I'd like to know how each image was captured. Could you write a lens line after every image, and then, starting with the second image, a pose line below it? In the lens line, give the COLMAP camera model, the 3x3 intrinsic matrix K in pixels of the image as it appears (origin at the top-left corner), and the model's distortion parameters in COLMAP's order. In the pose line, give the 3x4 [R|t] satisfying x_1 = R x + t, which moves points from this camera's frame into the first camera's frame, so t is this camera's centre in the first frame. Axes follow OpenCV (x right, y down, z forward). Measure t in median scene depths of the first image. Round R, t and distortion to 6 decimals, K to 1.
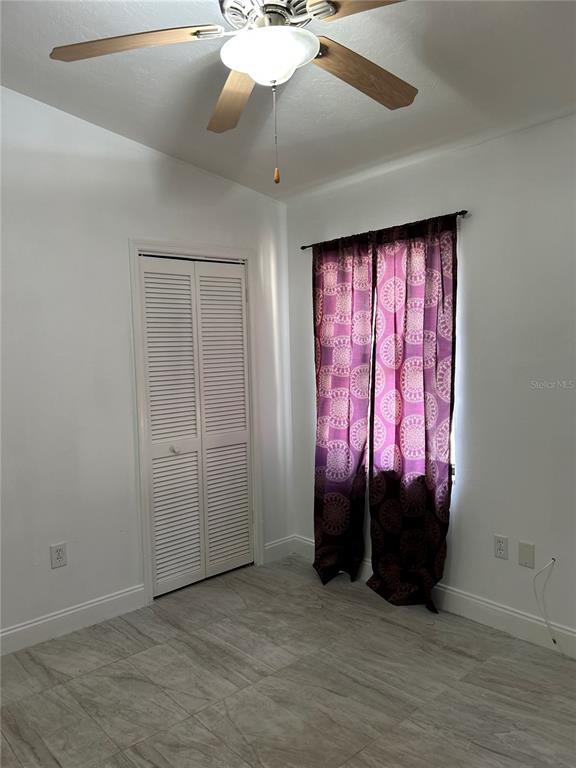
lens RADIAL K [[580.1, 0, 283.7], [0, 580.1, 382.8], [0, 0, 1]] dist [0.061710, -0.065416]
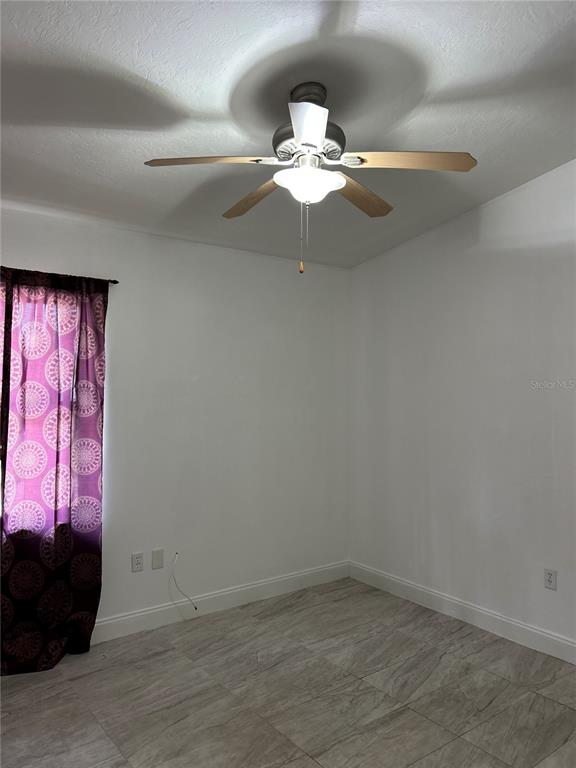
lens RADIAL K [[580.1, 0, 284.2], [0, 580.1, 387.1], [0, 0, 1]] dist [0.061710, -0.065416]
pose [[0.064463, 0.028604, 0.997510, -0.856858], [0.053151, 0.998072, -0.032055, -0.026866], [-0.996504, 0.055085, 0.062818, 0.621651]]
